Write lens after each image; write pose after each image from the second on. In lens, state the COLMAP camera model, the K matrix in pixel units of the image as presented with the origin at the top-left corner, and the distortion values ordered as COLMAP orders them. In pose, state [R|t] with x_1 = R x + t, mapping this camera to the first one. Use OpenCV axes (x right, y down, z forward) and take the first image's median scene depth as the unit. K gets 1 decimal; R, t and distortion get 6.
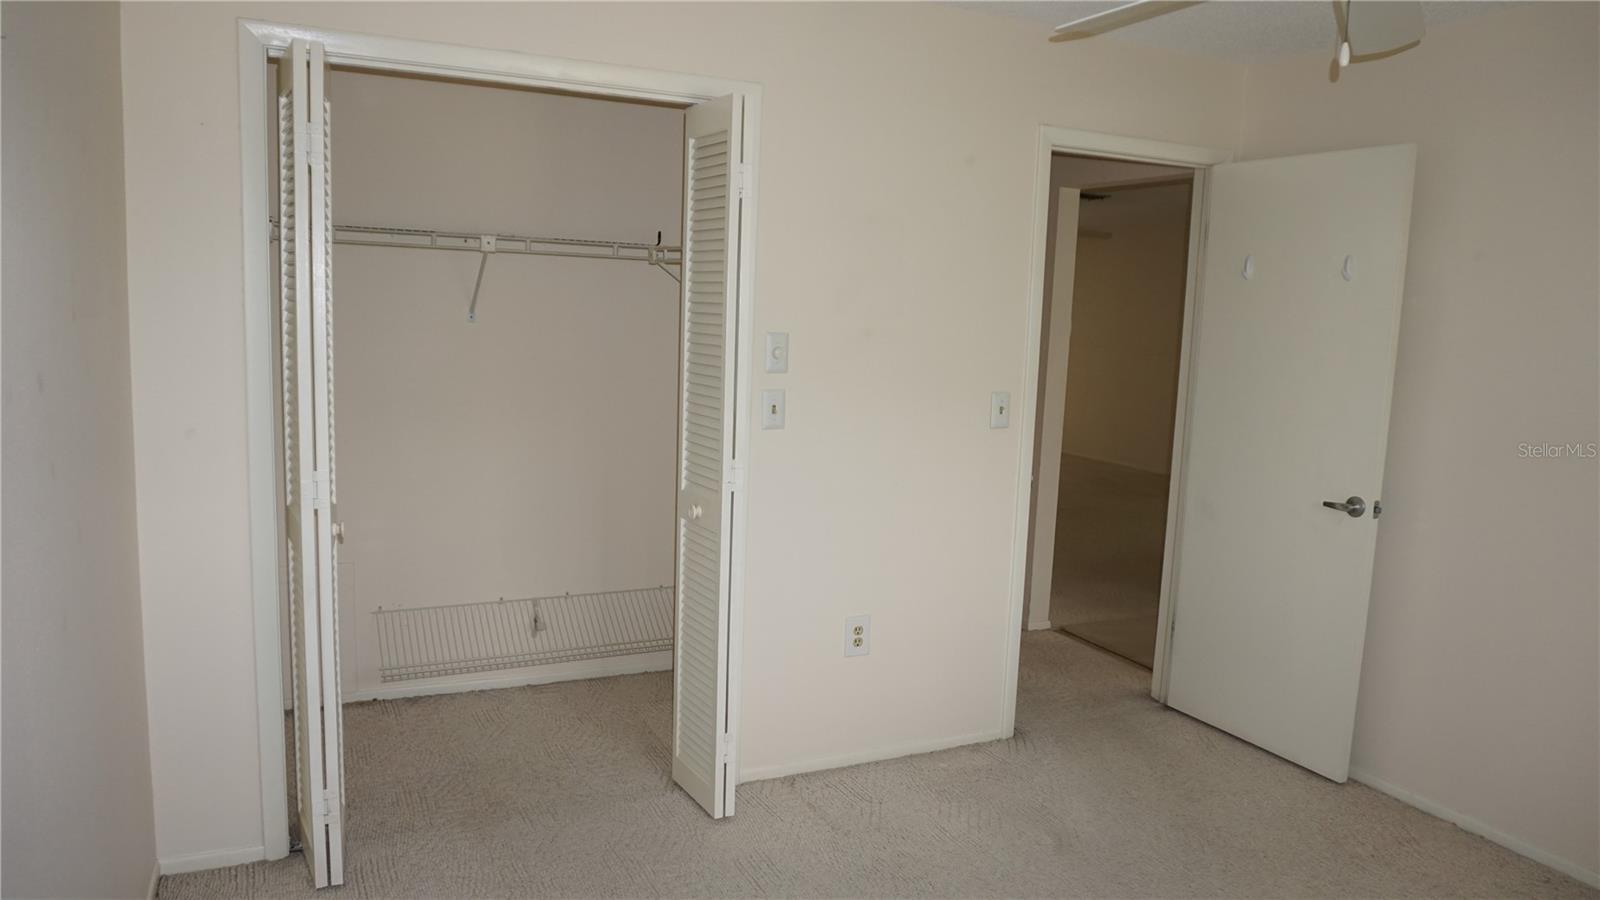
lens RADIAL K [[1092.3, 0, 799.1], [0, 1092.3, 444.3], [0, 0, 1]] dist [-0.065378, 0.036868]
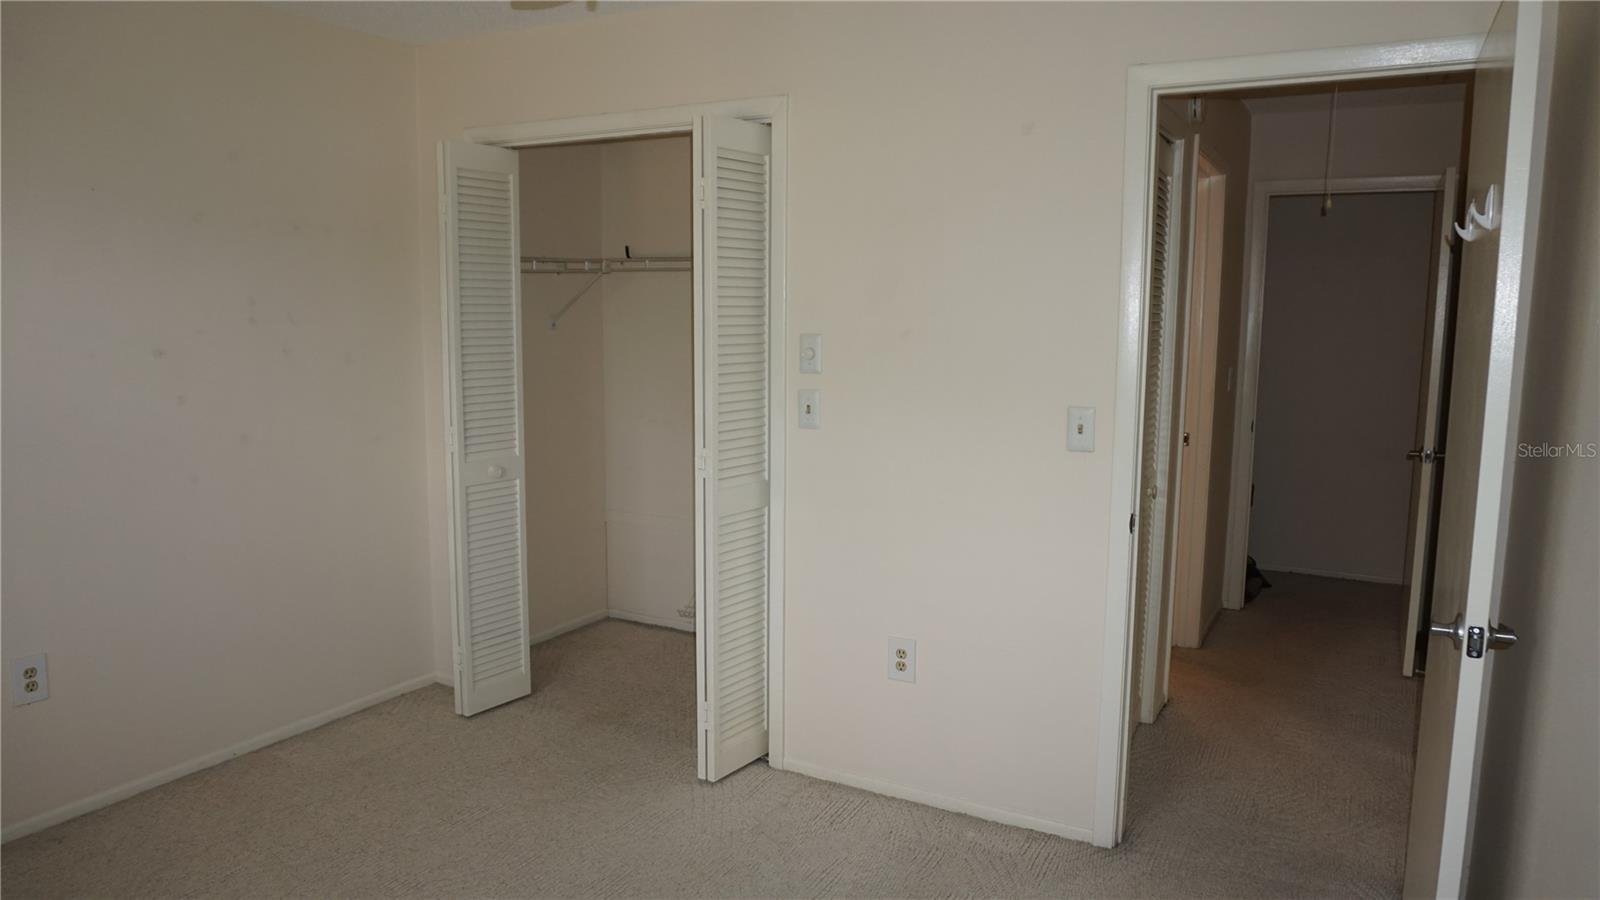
lens RADIAL K [[1092.3, 0, 797.9], [0, 1092.3, 456.4], [0, 0, 1]] dist [-0.065378, 0.036868]
pose [[0.572012, 0.082620, -0.816074, 0.736412], [-0.094419, 0.994933, 0.034546, -0.021132], [0.814793, 0.057292, 0.576914, 0.375443]]
